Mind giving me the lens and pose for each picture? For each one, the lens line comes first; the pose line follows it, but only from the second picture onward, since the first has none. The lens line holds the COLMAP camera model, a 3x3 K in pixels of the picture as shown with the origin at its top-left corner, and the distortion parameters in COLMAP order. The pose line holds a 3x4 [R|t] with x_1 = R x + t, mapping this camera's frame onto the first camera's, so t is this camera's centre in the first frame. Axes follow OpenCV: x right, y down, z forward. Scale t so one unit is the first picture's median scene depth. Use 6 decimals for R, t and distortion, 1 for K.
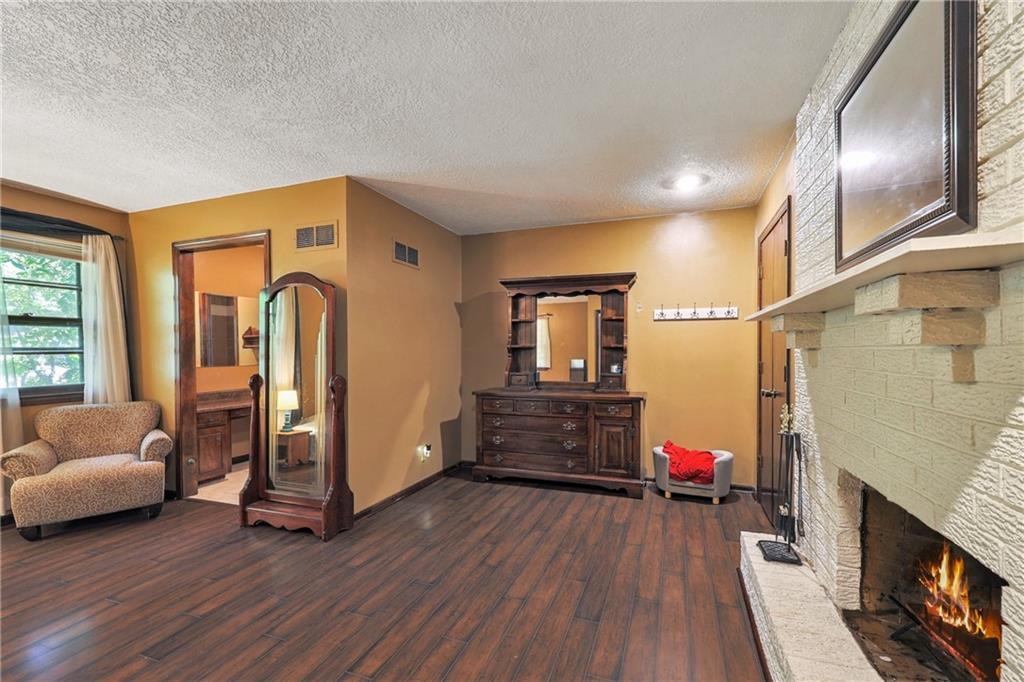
lens RADIAL K [[447.5, 0, 512.0], [0, 447.5, 341.0], [0, 0, 1]] dist [-0.015842, 0.000388]
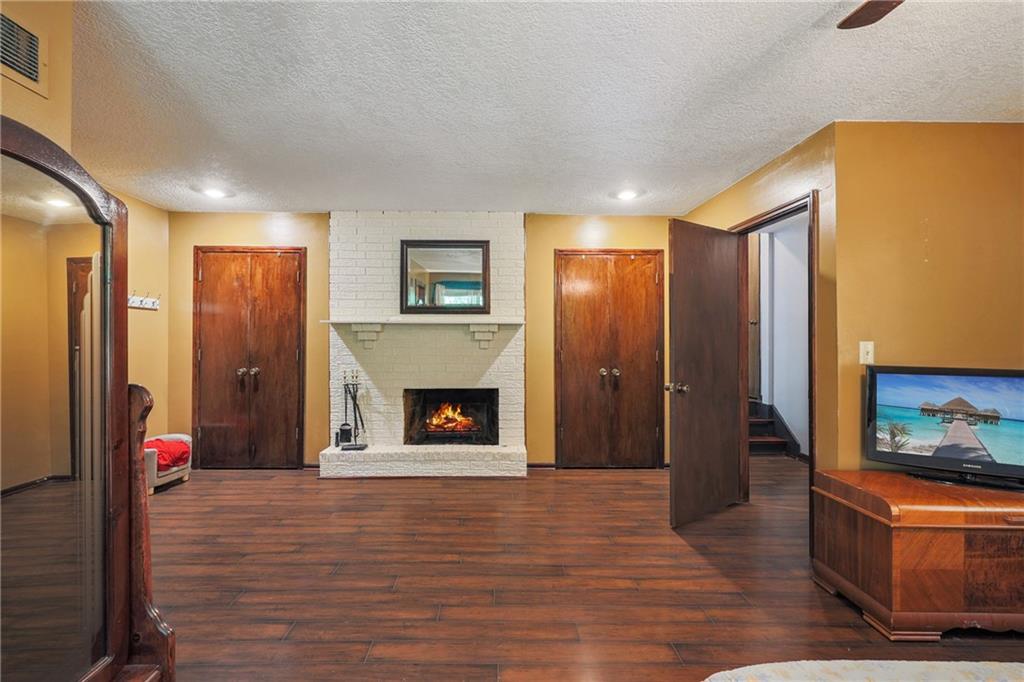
lens RADIAL K [[447.5, 0, 512.0], [0, 447.5, 341.0], [0, 0, 1]] dist [-0.015842, 0.000388]
pose [[-0.372518, -0.005055, 0.928011, -1.086471], [-0.023474, 0.999717, -0.003978, 0.010553], [-0.927728, -0.023266, -0.372531, 0.849997]]
